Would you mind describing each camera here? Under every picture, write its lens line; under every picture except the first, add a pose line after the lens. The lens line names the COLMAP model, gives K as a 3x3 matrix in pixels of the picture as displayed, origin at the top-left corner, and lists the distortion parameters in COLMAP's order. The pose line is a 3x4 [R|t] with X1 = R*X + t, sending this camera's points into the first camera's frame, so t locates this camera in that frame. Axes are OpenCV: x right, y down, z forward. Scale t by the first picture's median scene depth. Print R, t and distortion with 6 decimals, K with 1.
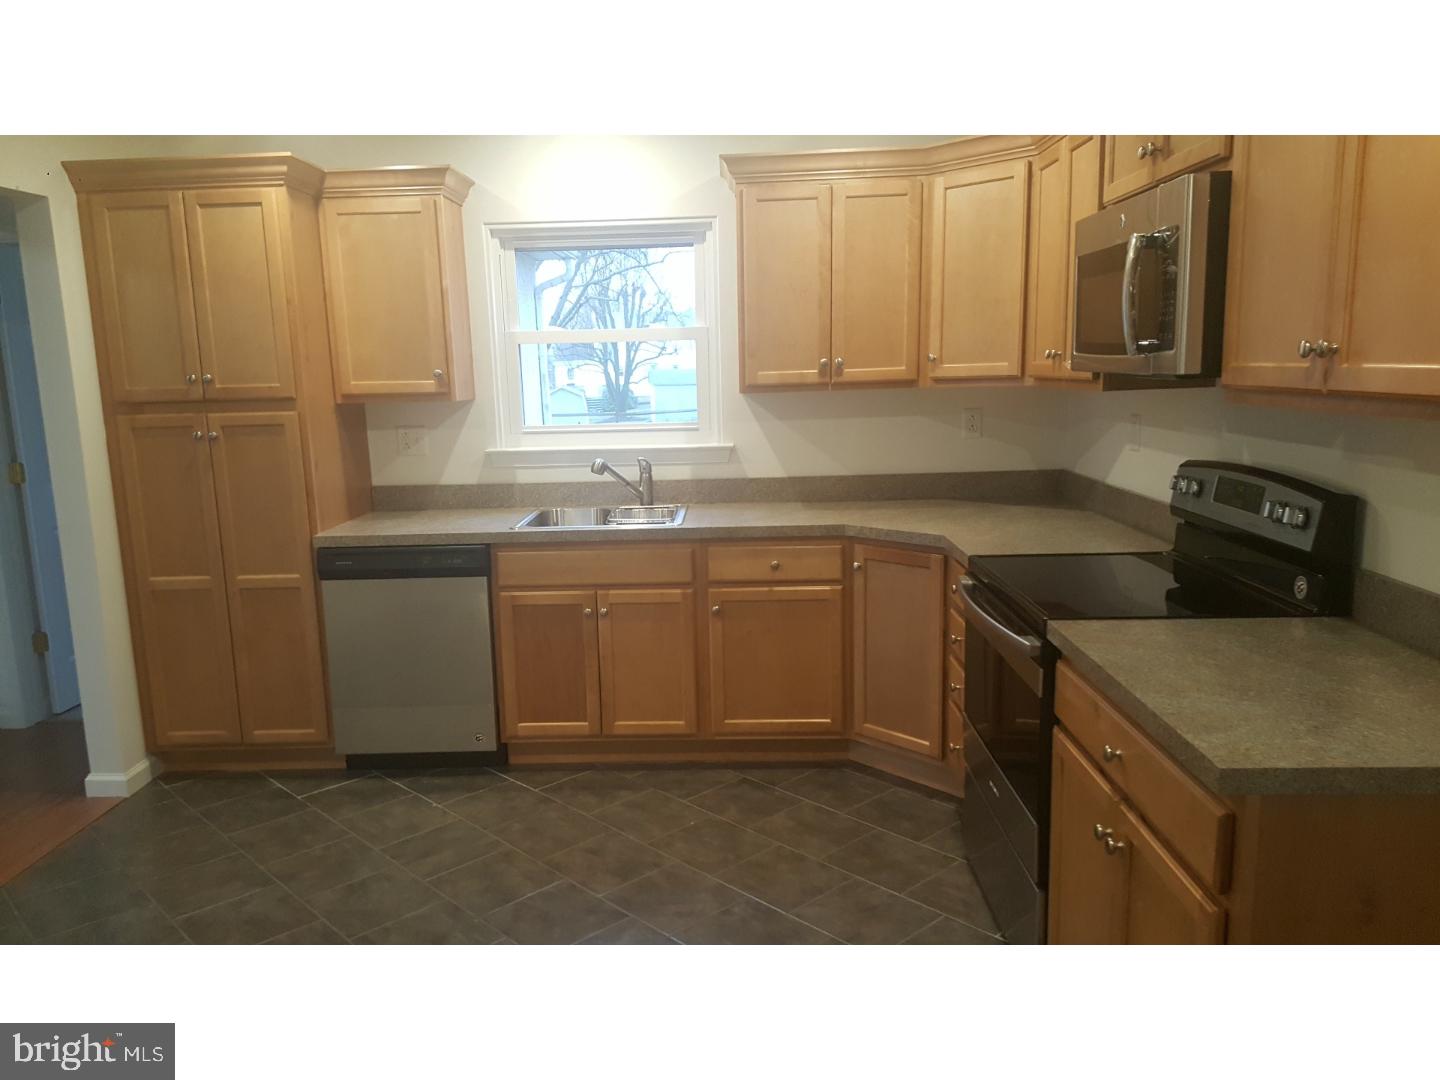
lens RADIAL K [[1031.7, 0, 708.1], [0, 1031.7, 546.2], [0, 0, 1]] dist [0.130335, -0.210109]
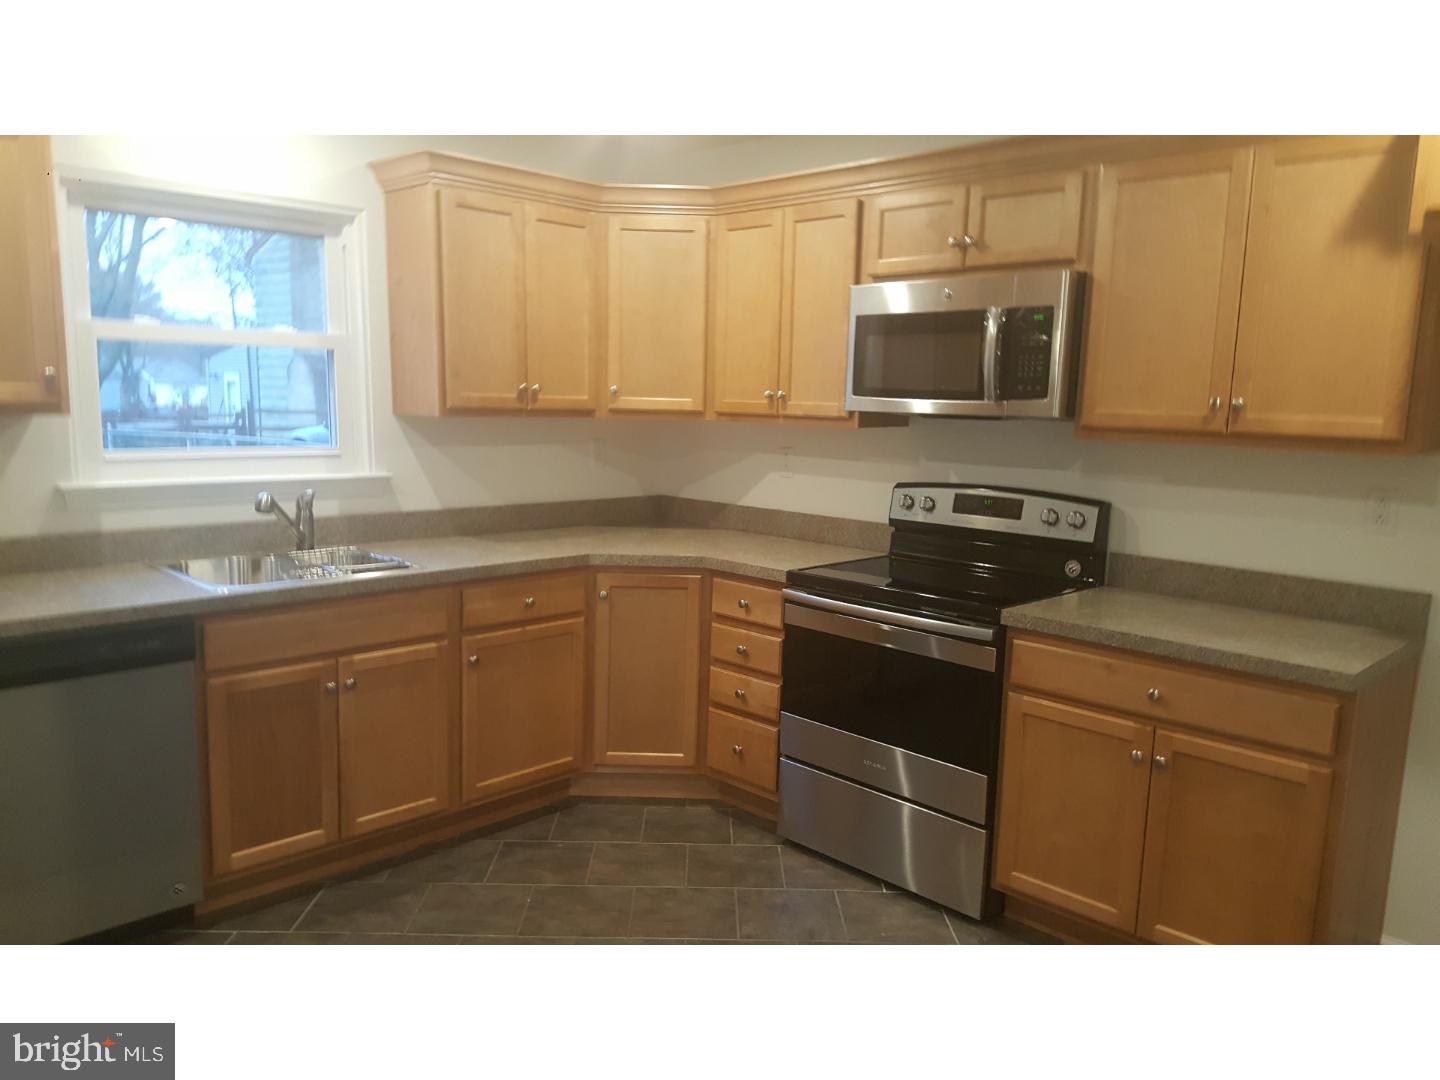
lens RADIAL K [[1031.7, 0, 708.1], [0, 1031.7, 546.2], [0, 0, 1]] dist [0.130335, -0.210109]
pose [[0.679459, -0.061844, 0.731103, -0.492549], [0.082077, 0.996594, 0.008023, -0.025880], [-0.729108, 0.054555, 0.682220, 0.237128]]
